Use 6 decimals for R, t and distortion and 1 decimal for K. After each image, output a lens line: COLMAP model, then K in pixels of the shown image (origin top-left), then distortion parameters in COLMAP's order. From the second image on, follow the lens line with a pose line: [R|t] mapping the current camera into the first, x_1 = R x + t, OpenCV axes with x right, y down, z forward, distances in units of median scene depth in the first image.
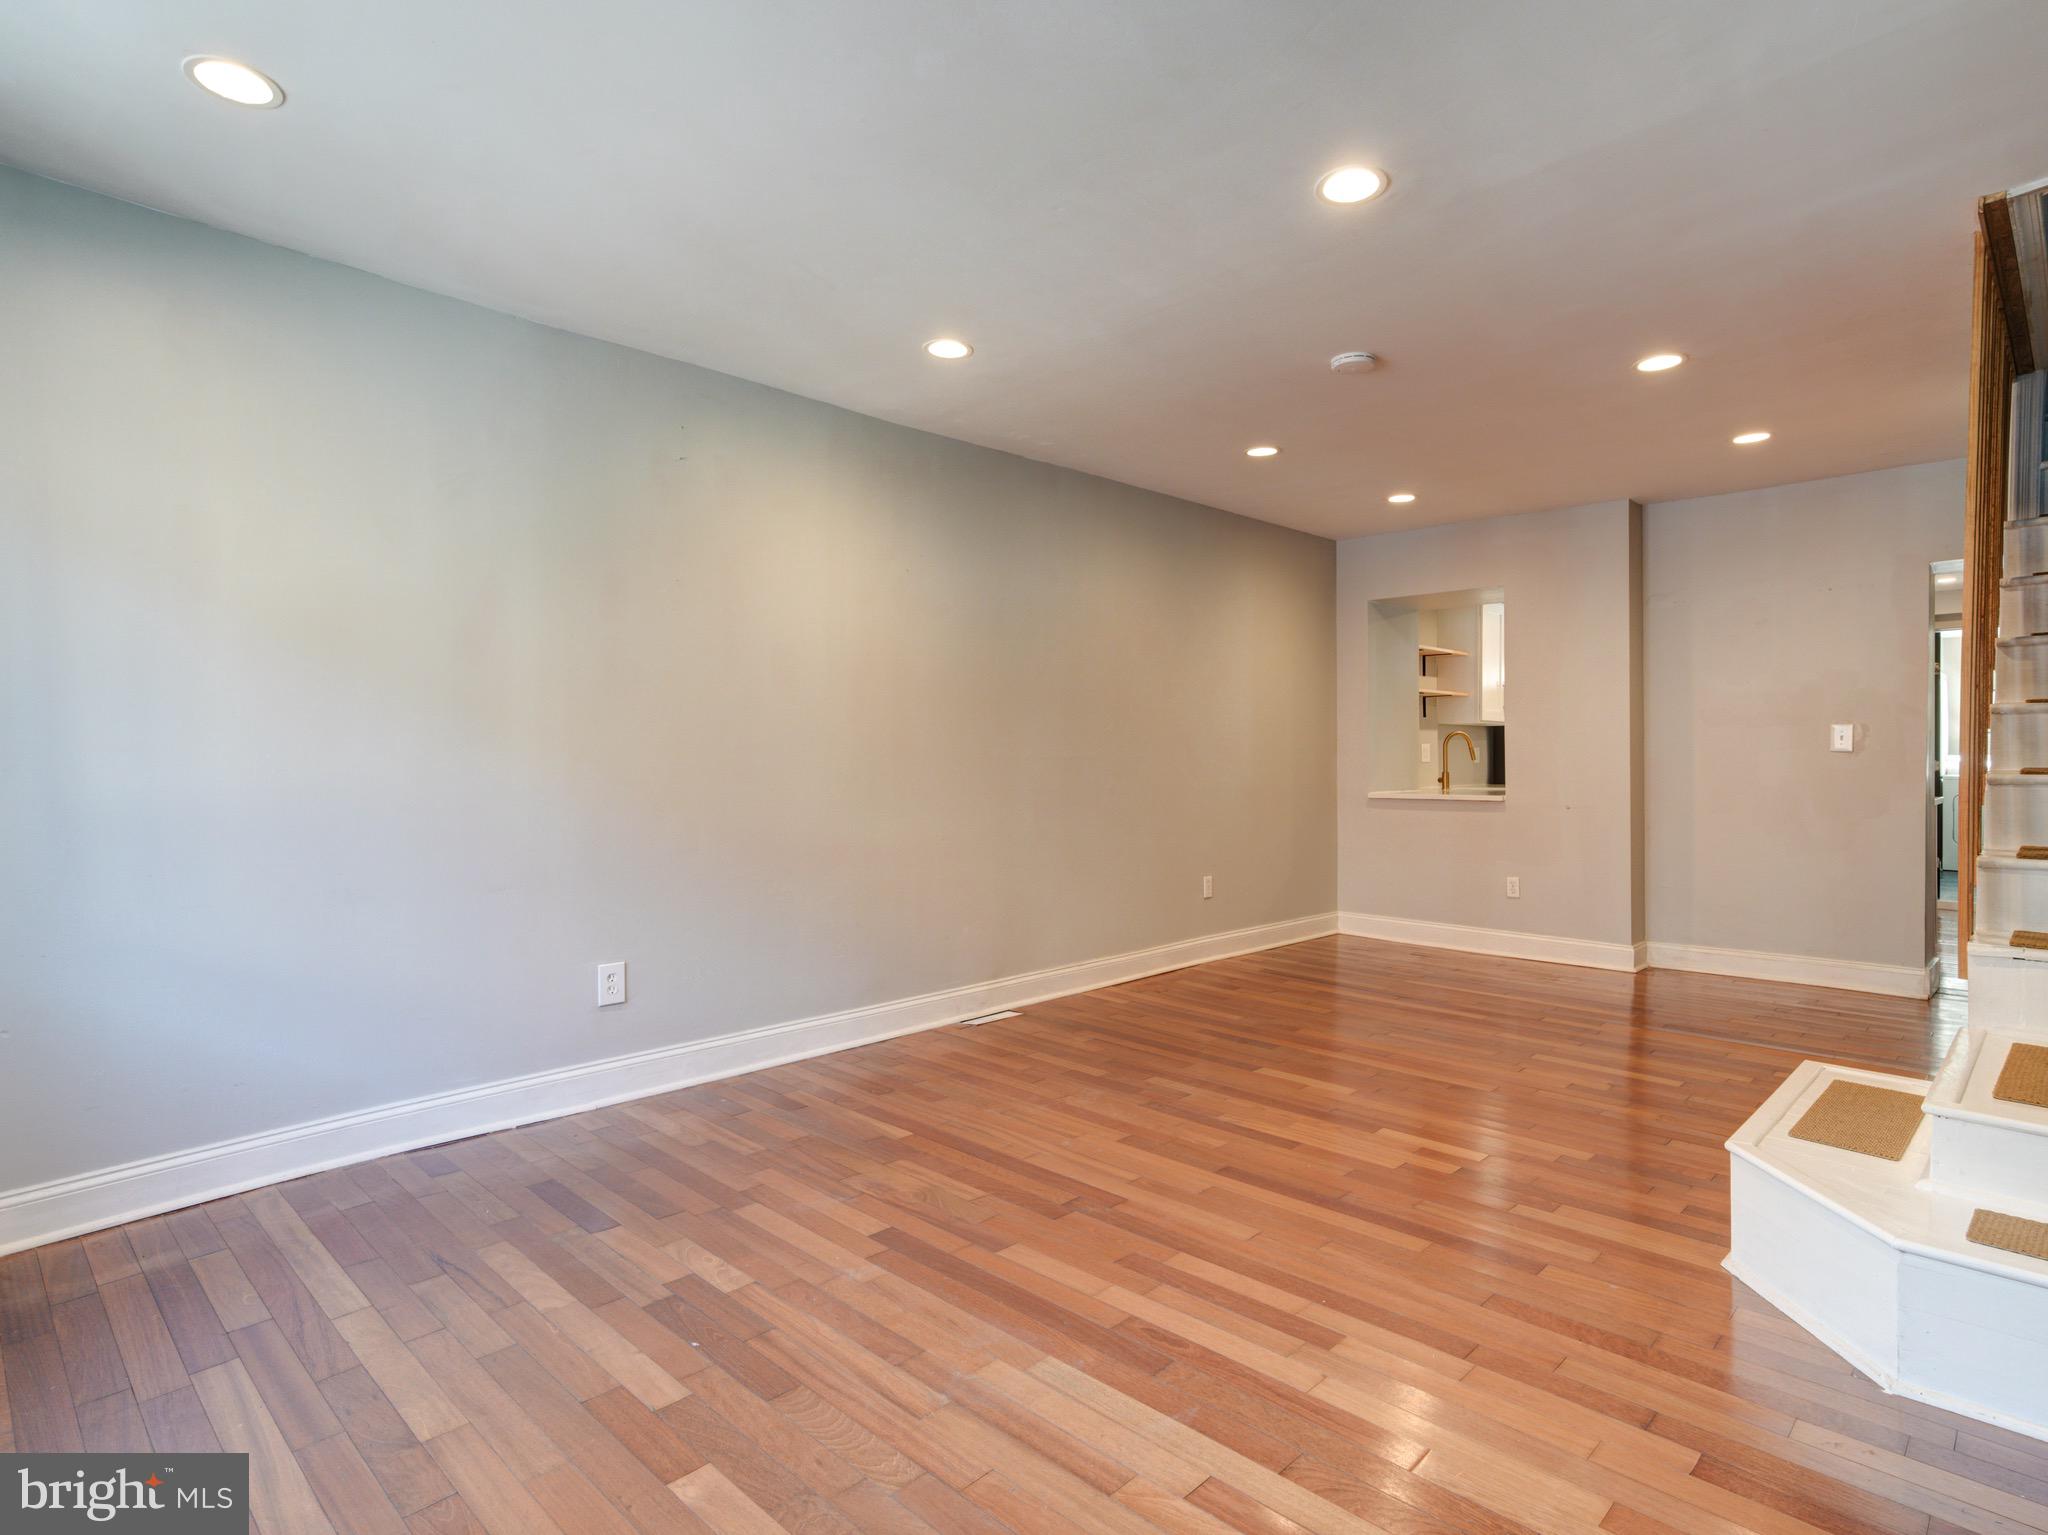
lens RADIAL K [[1100.9, 0, 1024.1], [0, 1100.9, 765.1], [0, 0, 1]] dist [-0.002924, 0.013523]
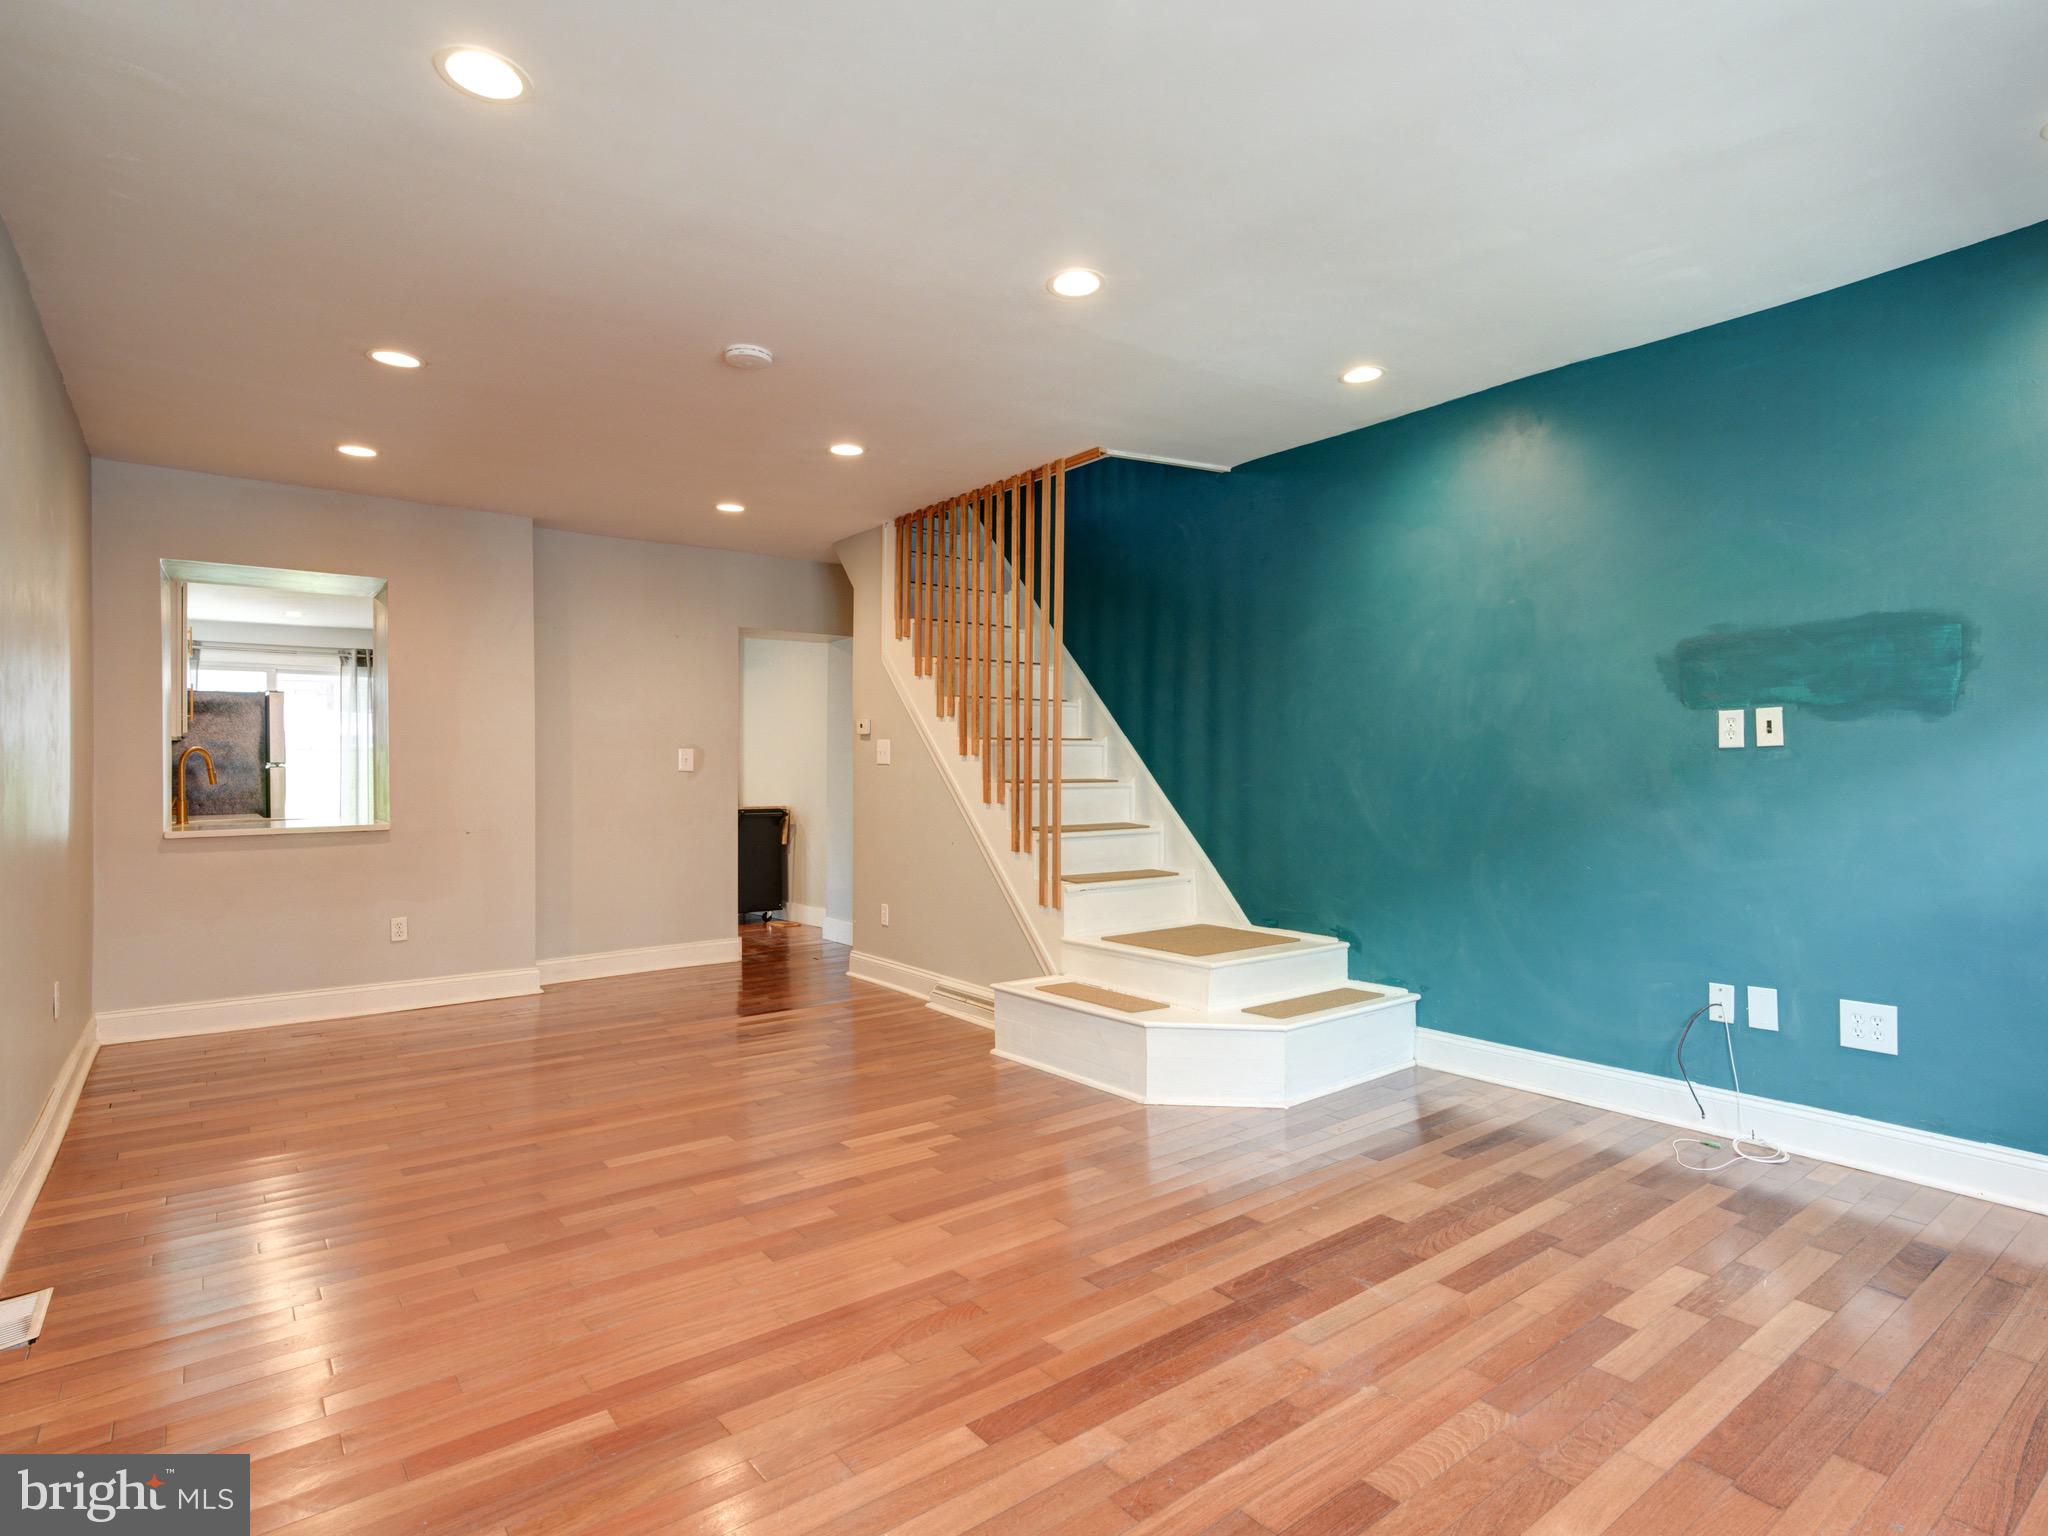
lens RADIAL K [[1100.9, 0, 1098.6], [0, 1100.9, 774.0], [0, 0, 1]] dist [-0.002924, 0.013523]
pose [[0.105225, -0.002475, 0.994445, -0.631909], [0.016464, 0.999864, 0.000746, -0.004465], [-0.994312, 0.016294, 0.105252, 0.634316]]
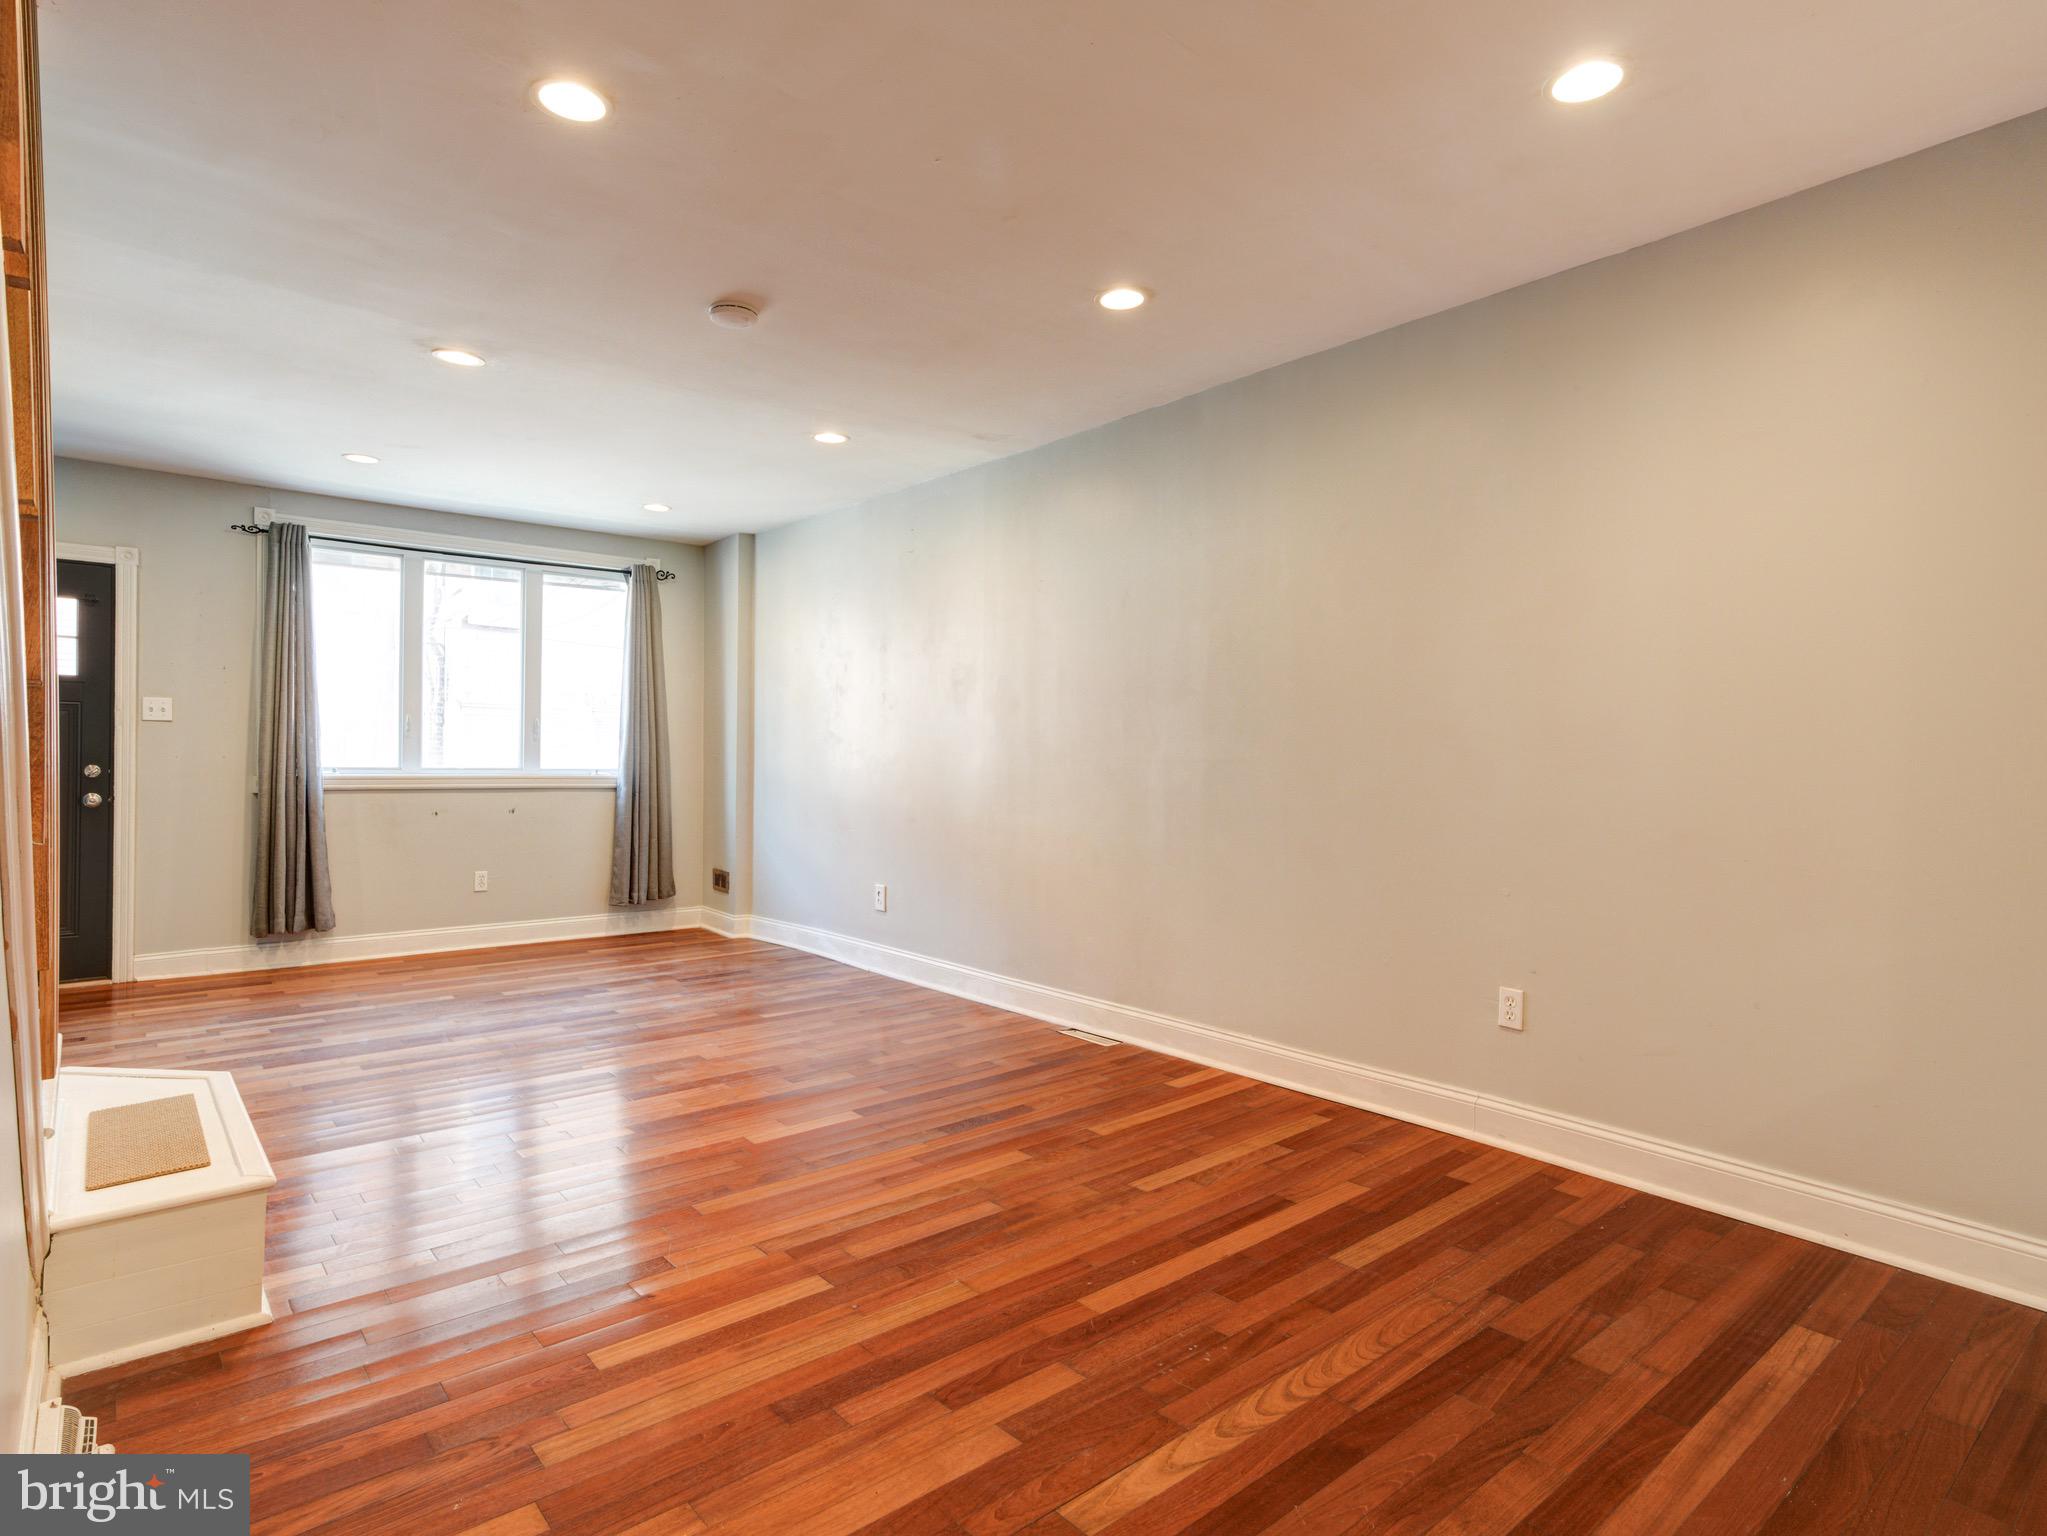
lens RADIAL K [[1100.4, 0, 1024.5], [0, 1100.4, 764.3], [0, 0, 1]] dist [-0.002924, 0.013523]
pose [[-0.080333, 0.003153, -0.996763, 1.233832], [-0.022609, 0.999732, 0.004985, -0.009061], [0.996512, 0.022936, -0.080240, 1.374333]]
